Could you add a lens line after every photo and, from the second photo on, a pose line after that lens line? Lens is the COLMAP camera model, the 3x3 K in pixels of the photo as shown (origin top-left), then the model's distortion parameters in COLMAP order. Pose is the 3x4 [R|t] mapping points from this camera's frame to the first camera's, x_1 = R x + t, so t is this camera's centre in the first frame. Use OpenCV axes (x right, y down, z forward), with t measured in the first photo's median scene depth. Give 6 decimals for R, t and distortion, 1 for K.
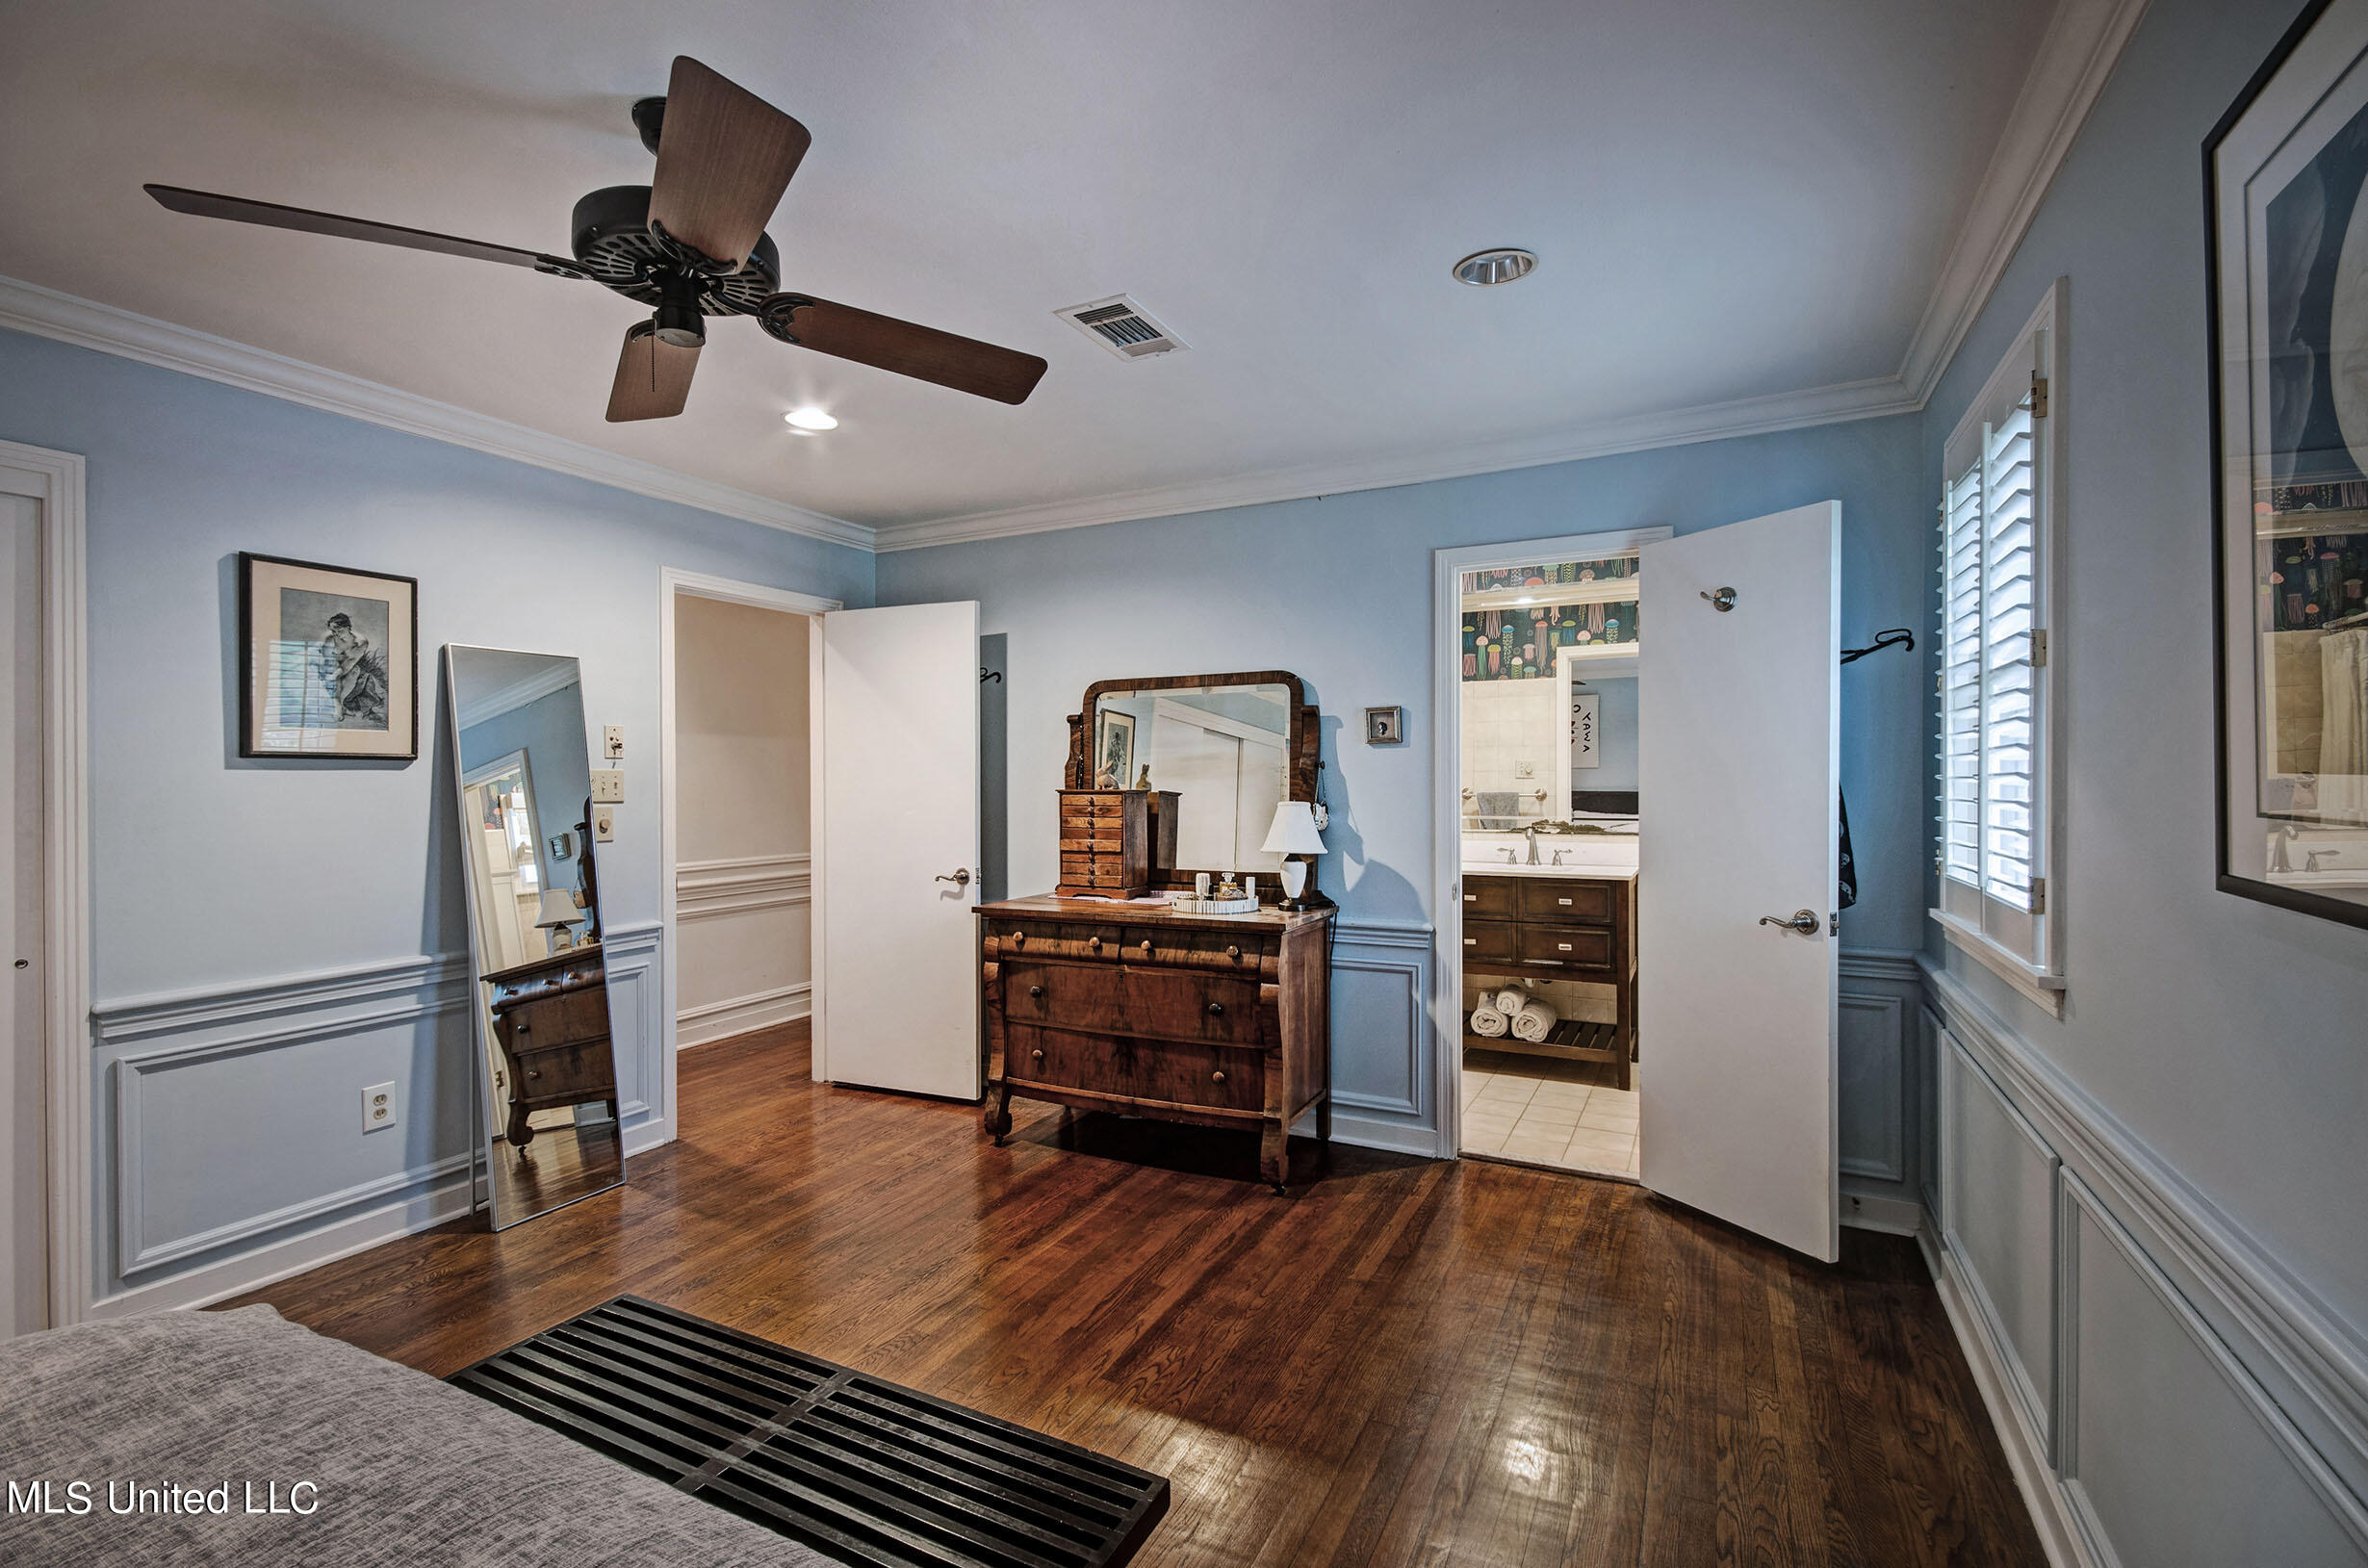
lens RADIAL K [[1037.5, 0, 1188.5], [0, 1037.5, 778.9], [0, 0, 1]] dist [-0.002973, -0.000397]
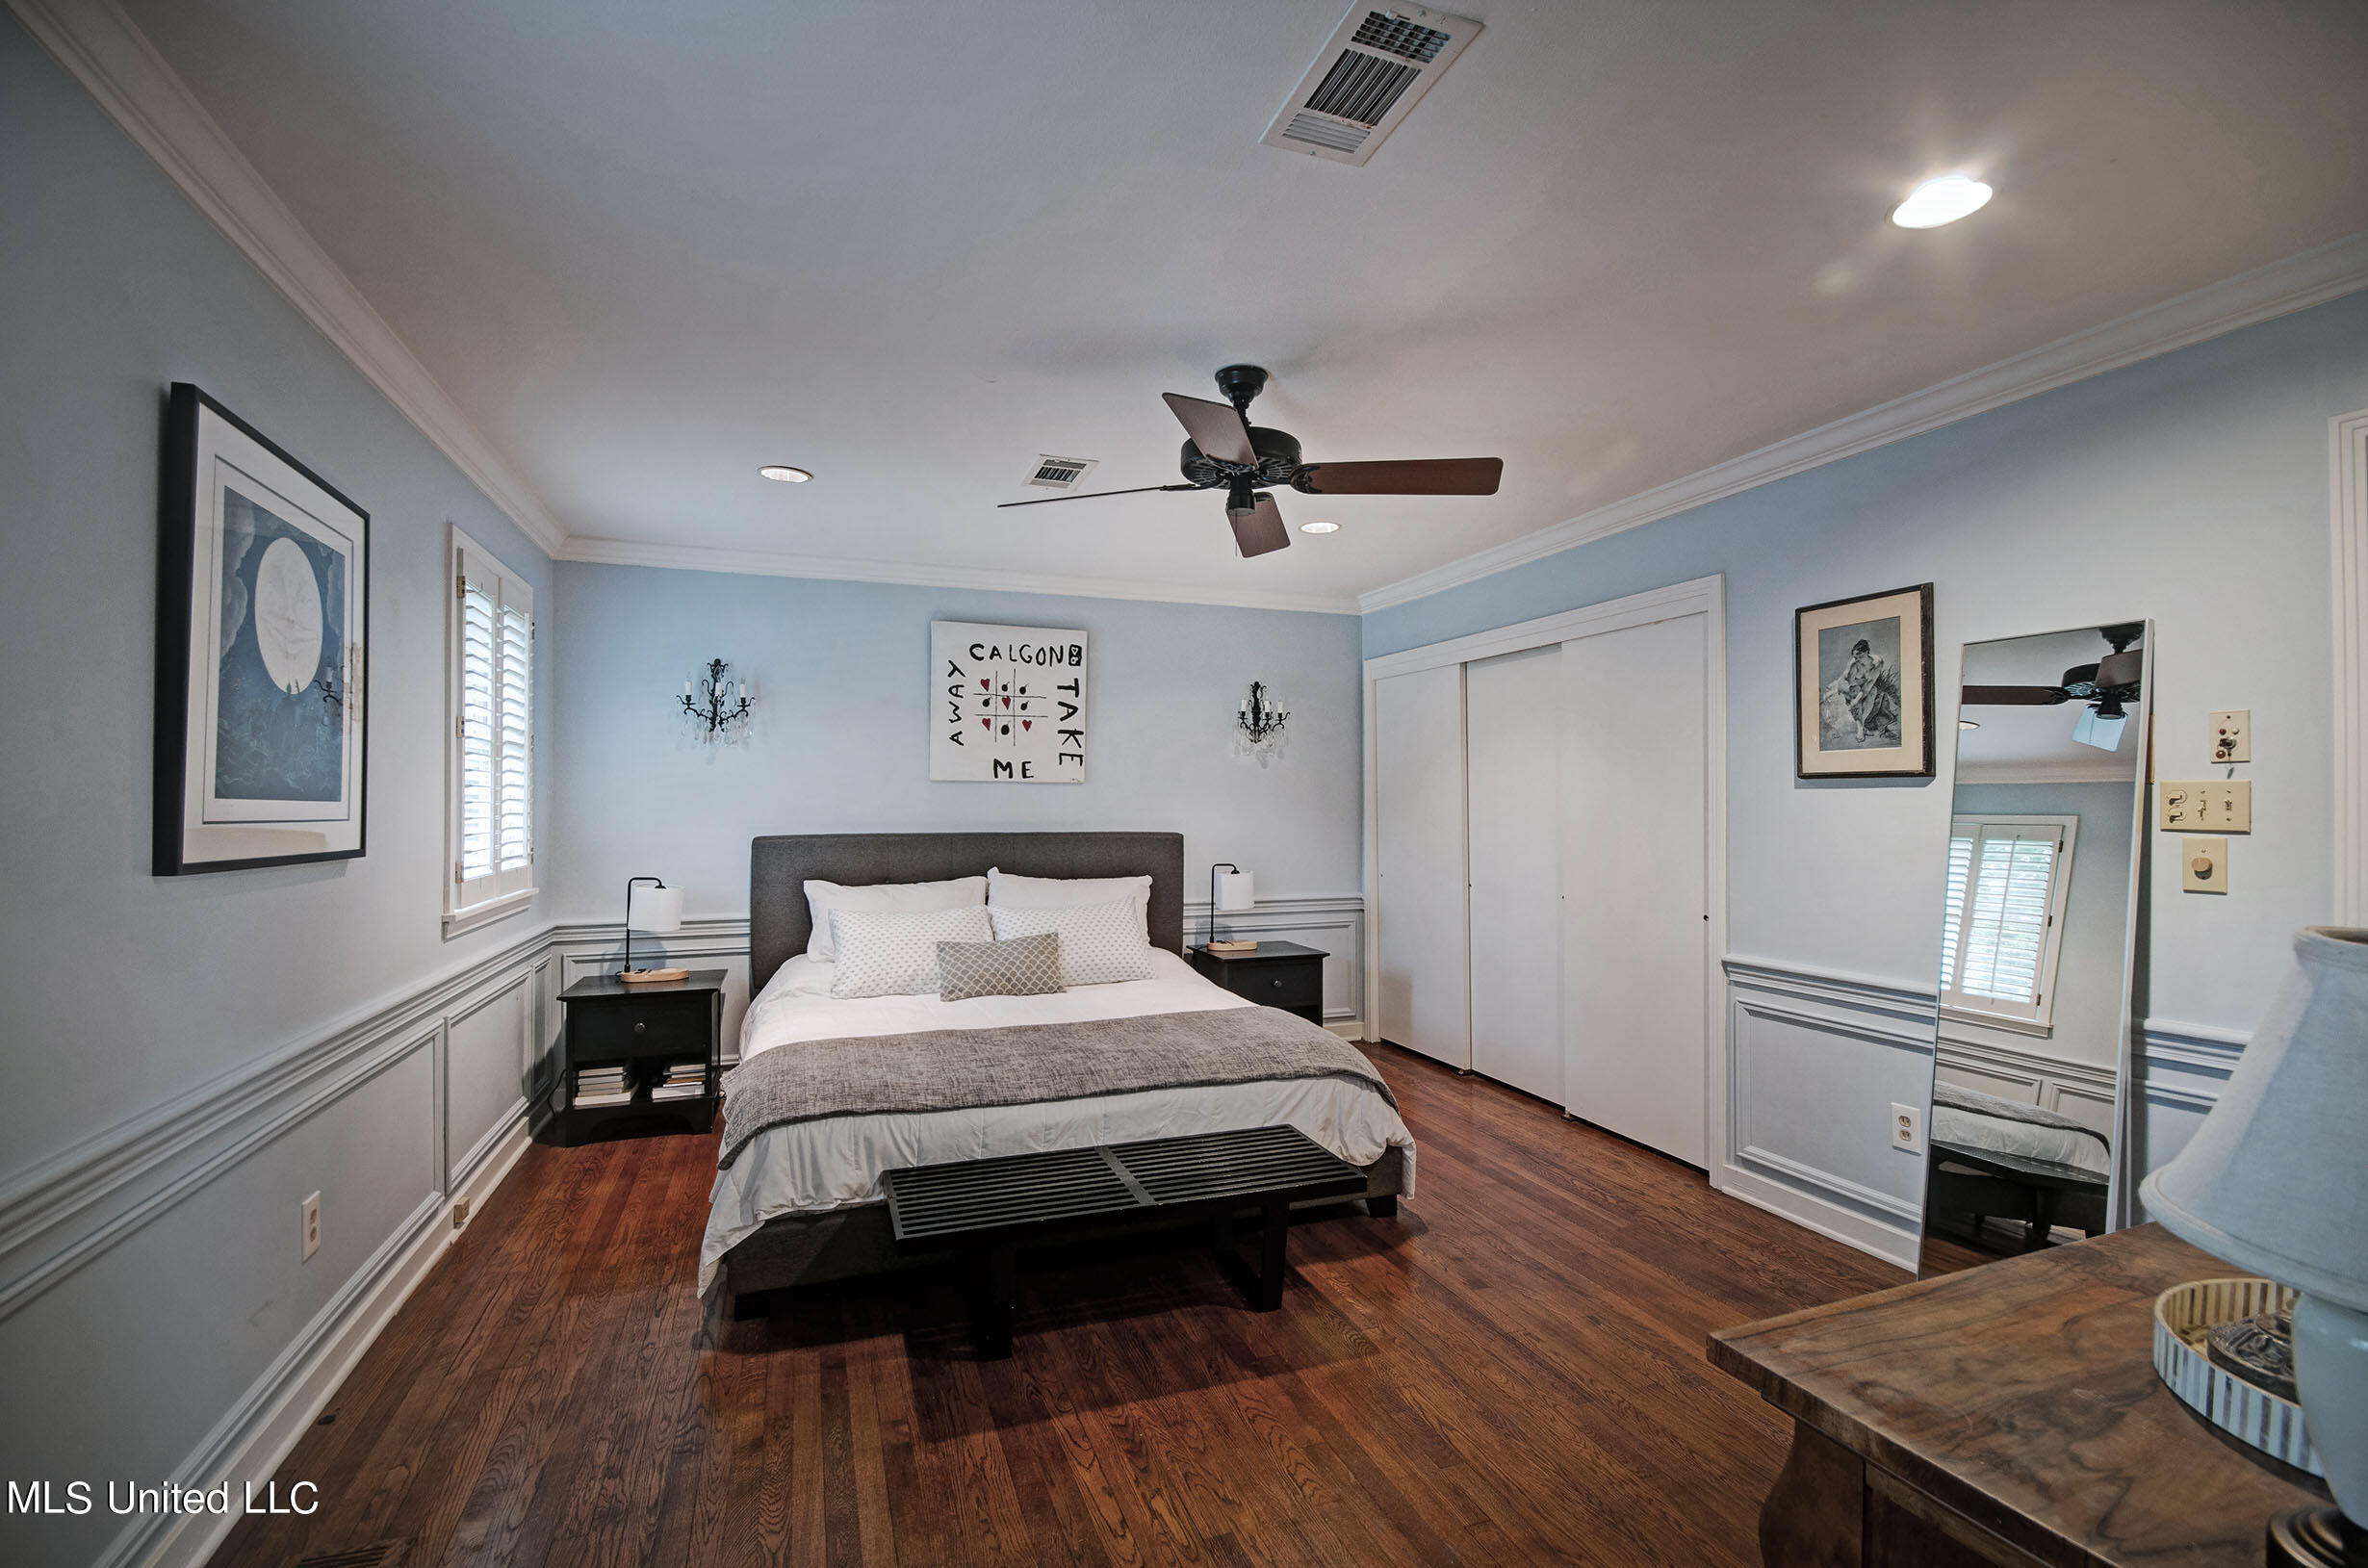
lens RADIAL K [[1037.5, 0, 1184.2], [0, 1037.5, 792.2], [0, 0, 1]] dist [-0.002973, -0.000397]
pose [[-0.673832, -0.008722, -0.738833, 0.423654], [-0.003293, 0.999956, -0.008801, 0.007498], [0.738877, -0.003498, -0.673831, 1.184337]]
